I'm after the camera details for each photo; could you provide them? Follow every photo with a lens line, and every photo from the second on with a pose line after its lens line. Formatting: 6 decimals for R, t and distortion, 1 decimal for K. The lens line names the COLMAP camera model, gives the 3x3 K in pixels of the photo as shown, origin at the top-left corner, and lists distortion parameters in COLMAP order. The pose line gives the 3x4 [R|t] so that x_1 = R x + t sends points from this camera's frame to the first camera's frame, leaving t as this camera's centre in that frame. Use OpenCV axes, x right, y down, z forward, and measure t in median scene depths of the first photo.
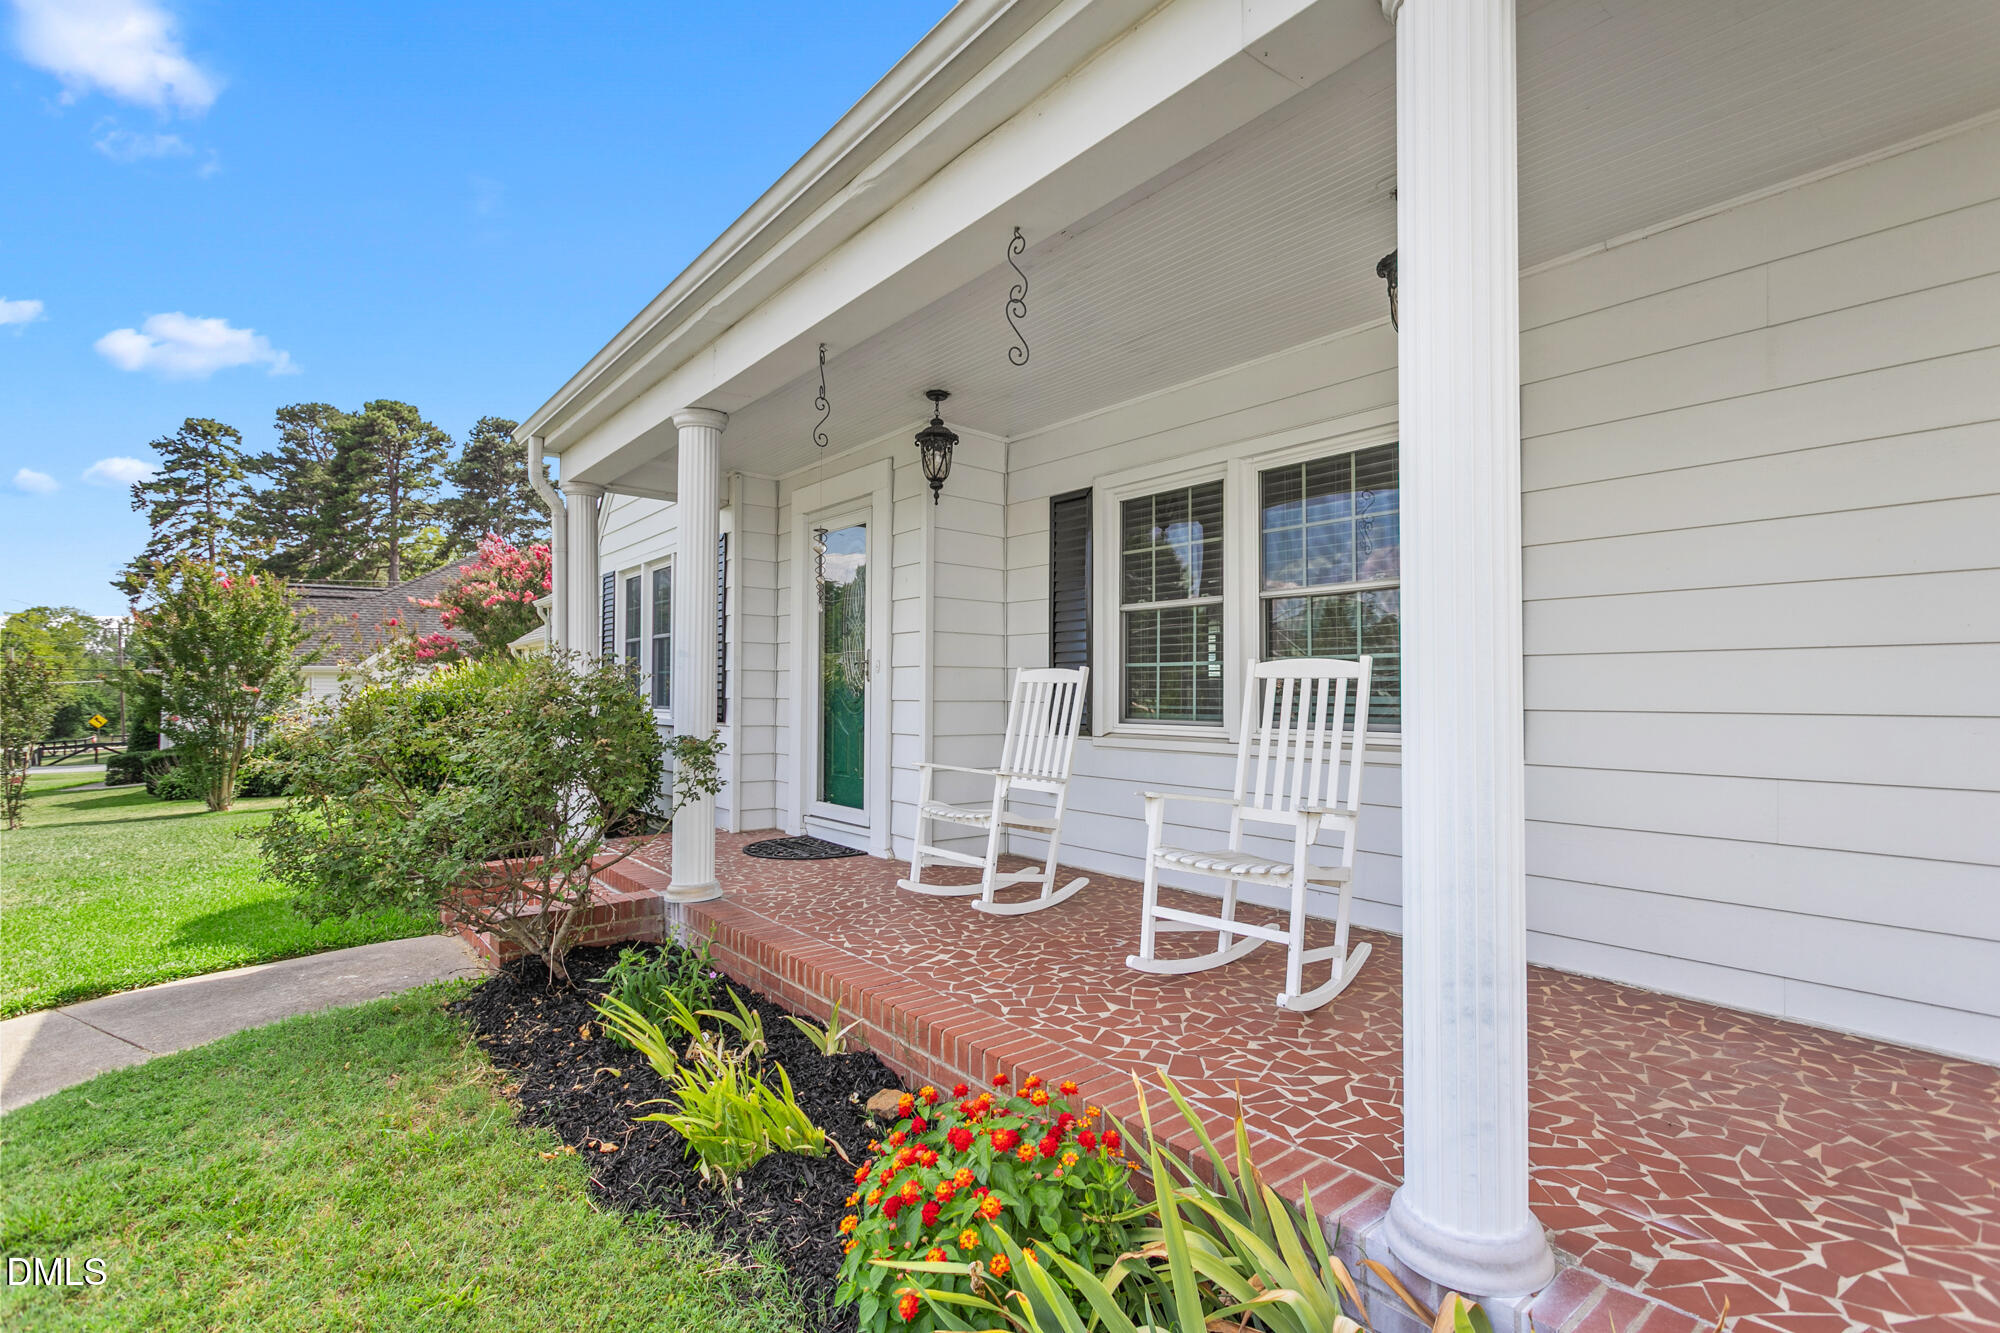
lens RADIAL K [[947.7, 0, 1000.0], [0, 947.7, 666.5], [0, 0, 1]] dist [-0.000260, 0.000712]
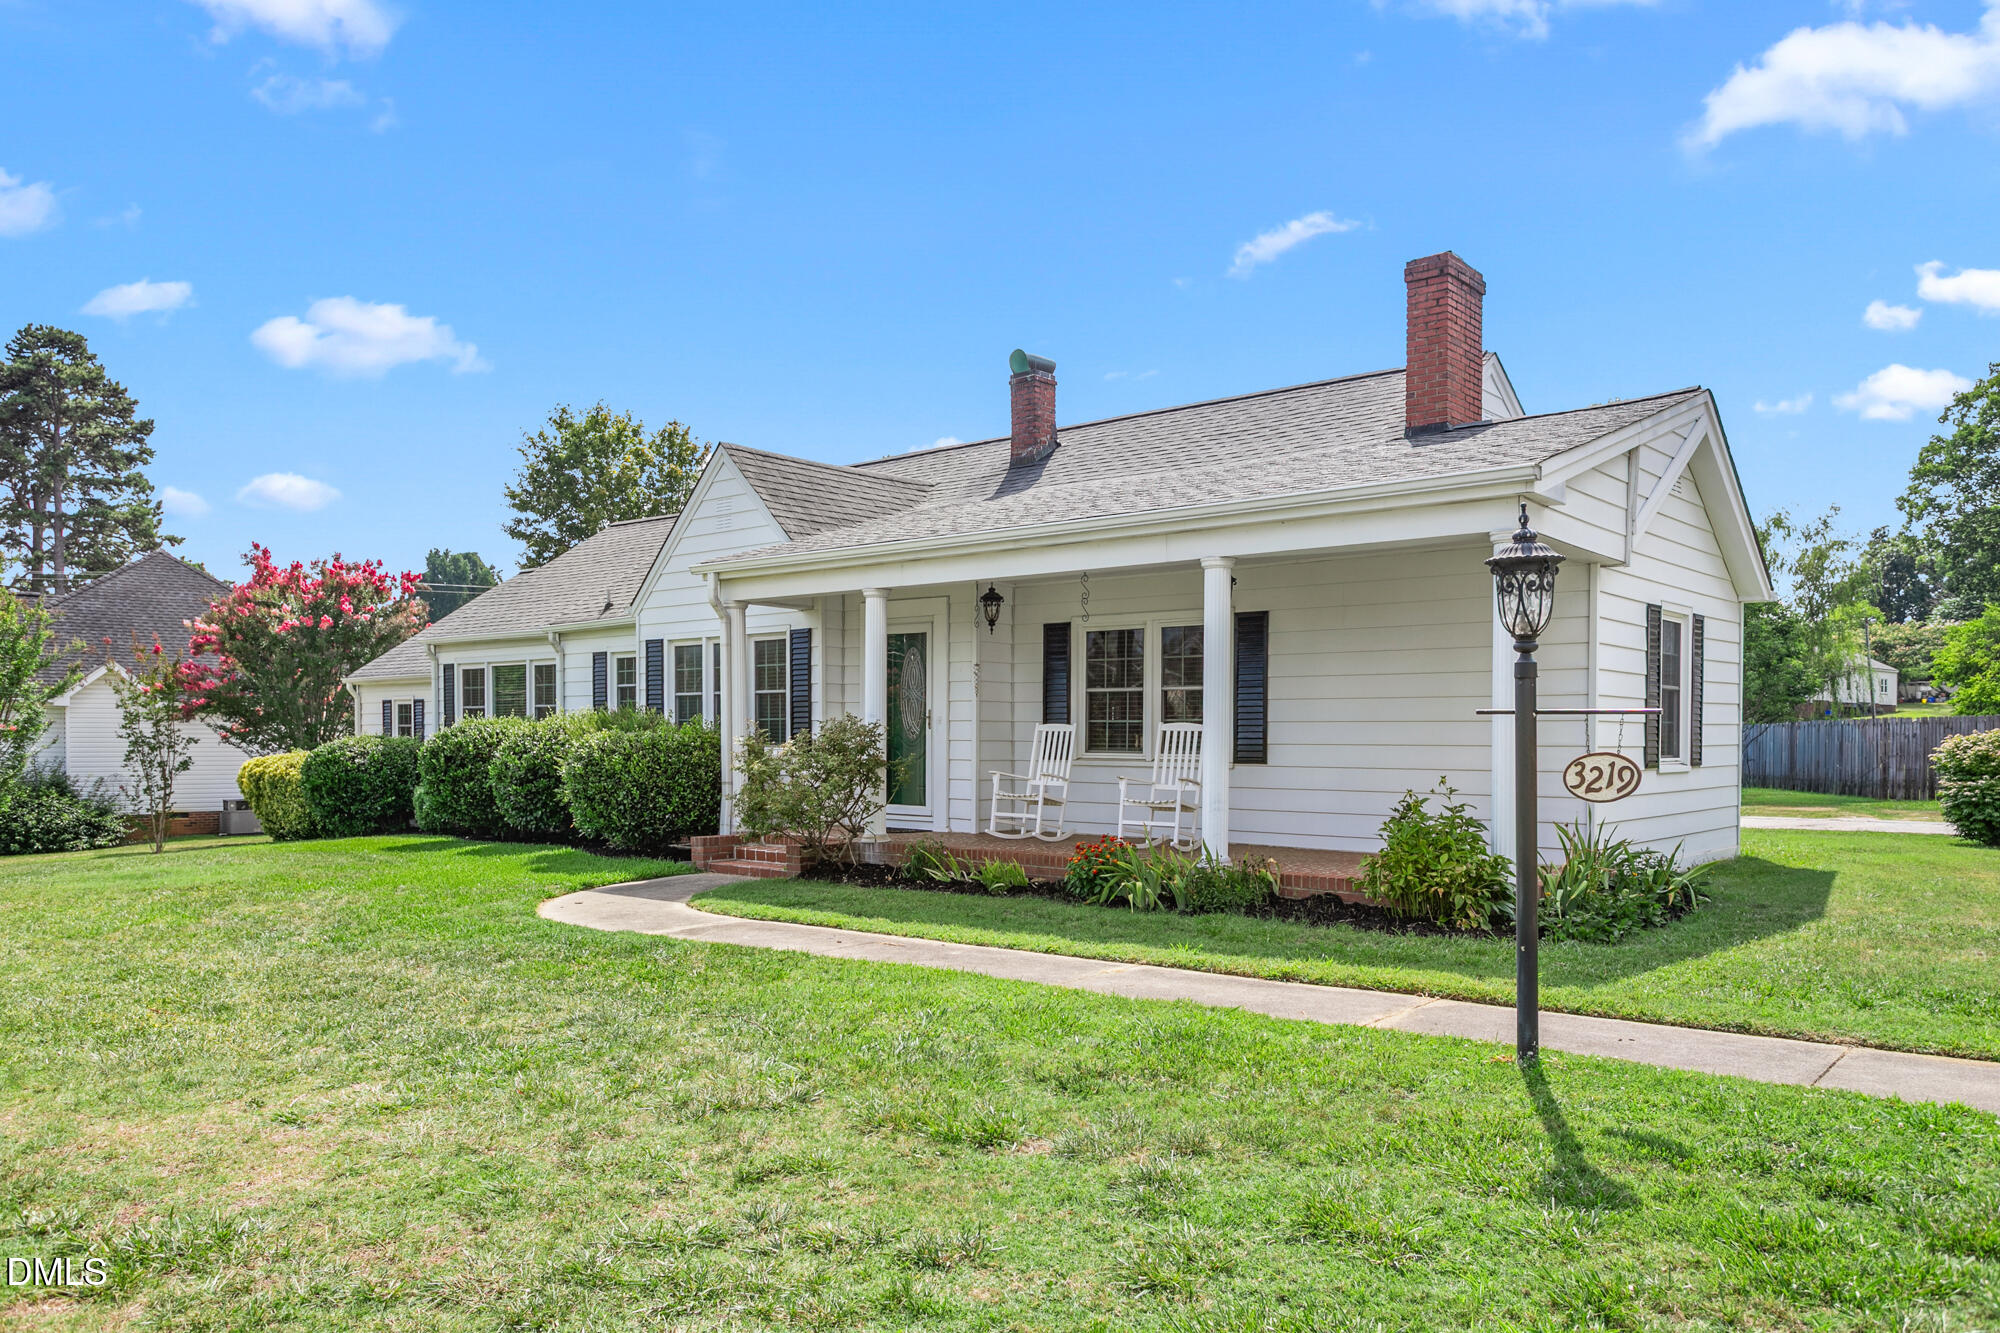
lens RADIAL K [[1450.3, 0, 1000.0], [0, 1450.3, 666.5], [0, 0, 1]] dist [0.000710, 0.000190]
pose [[0.983537, 0.019281, 0.179675, -0.536008], [-0.014815, 0.999548, -0.026166, -0.031805], [-0.180098, 0.023073, 0.983378, -1.709551]]
